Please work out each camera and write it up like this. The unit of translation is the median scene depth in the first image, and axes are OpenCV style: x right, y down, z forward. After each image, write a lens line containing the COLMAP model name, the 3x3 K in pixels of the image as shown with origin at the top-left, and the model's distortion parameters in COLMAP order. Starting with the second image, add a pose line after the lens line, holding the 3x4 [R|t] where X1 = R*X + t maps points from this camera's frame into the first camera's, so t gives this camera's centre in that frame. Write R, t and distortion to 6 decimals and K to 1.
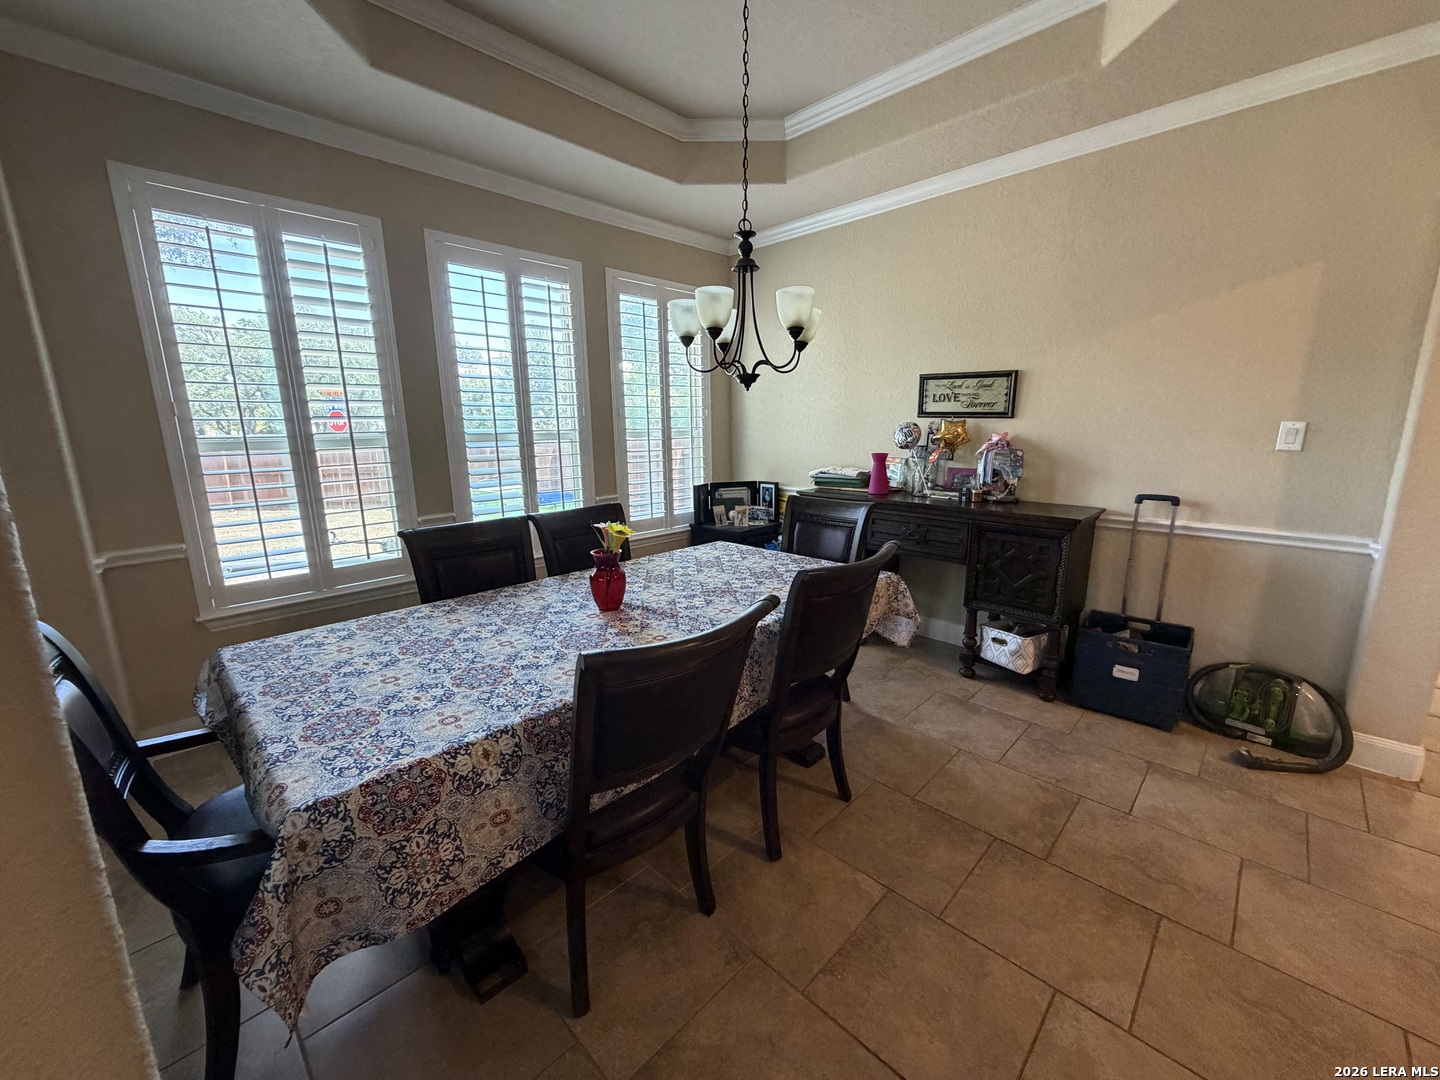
lens RADIAL K [[572.6, 0, 720.5], [0, 572.6, 540.4], [0, 0, 1]] dist [-0.001005, 0.000407]
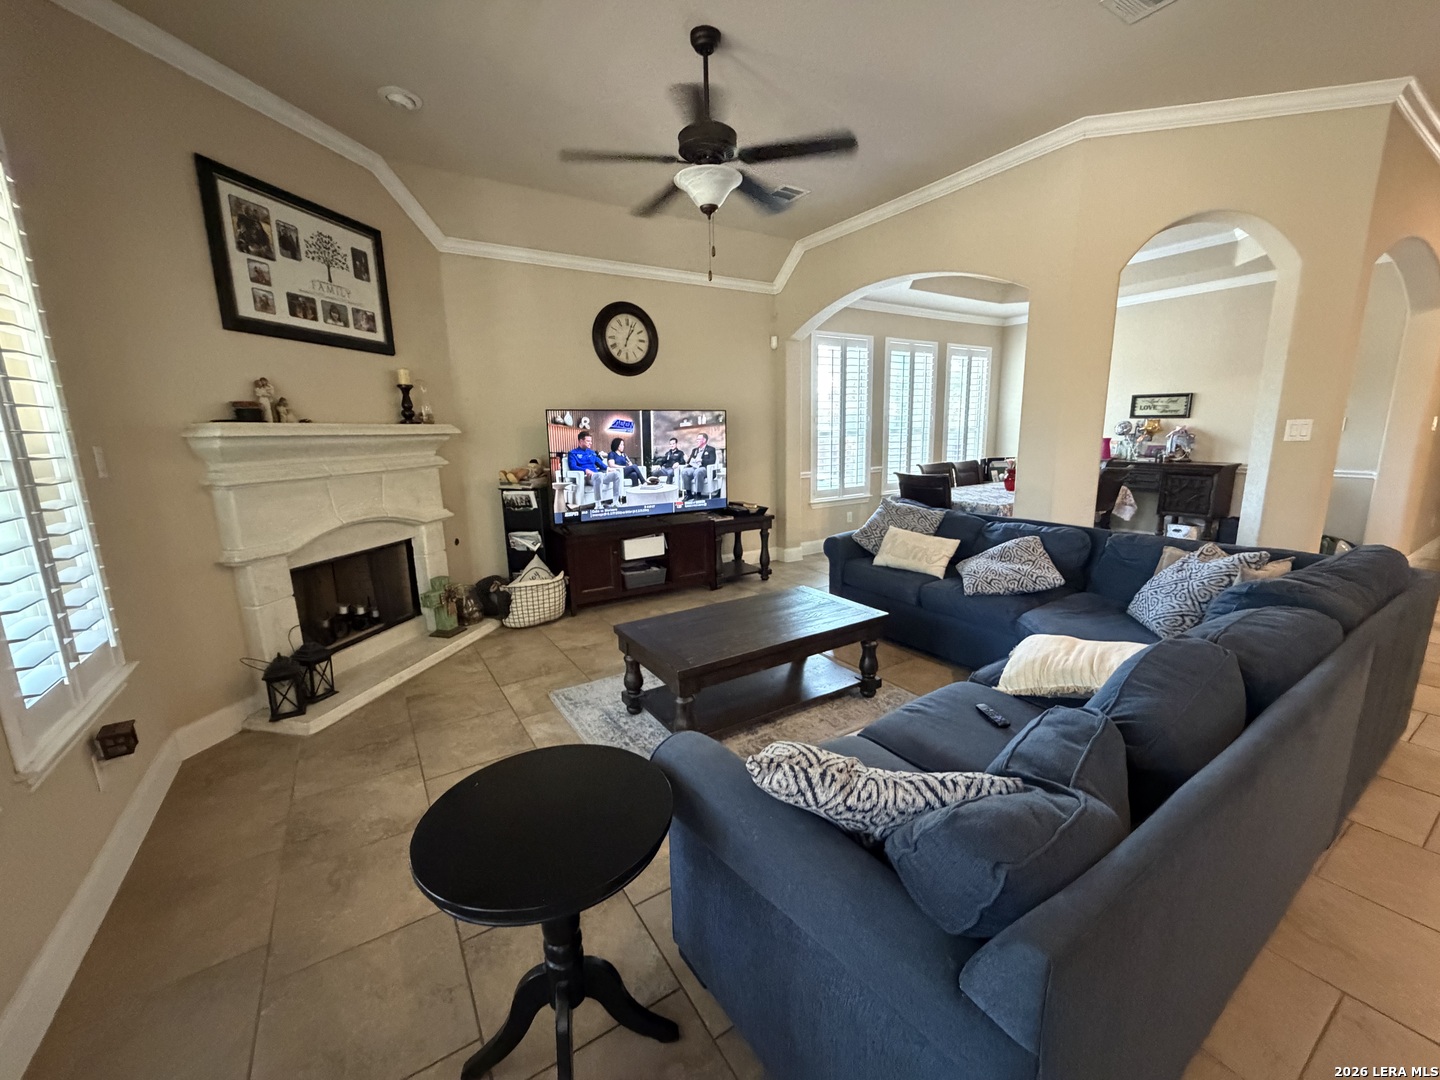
lens RADIAL K [[572.6, 0, 720.6], [0, 572.6, 540.3], [0, 0, 1]] dist [-0.001005, 0.000407]
pose [[0.973544, 0.033010, -0.226101, -0.562939], [-0.034779, 0.999388, -0.003846, 0.255147], [0.225836, 0.011608, 0.974096, -1.202664]]
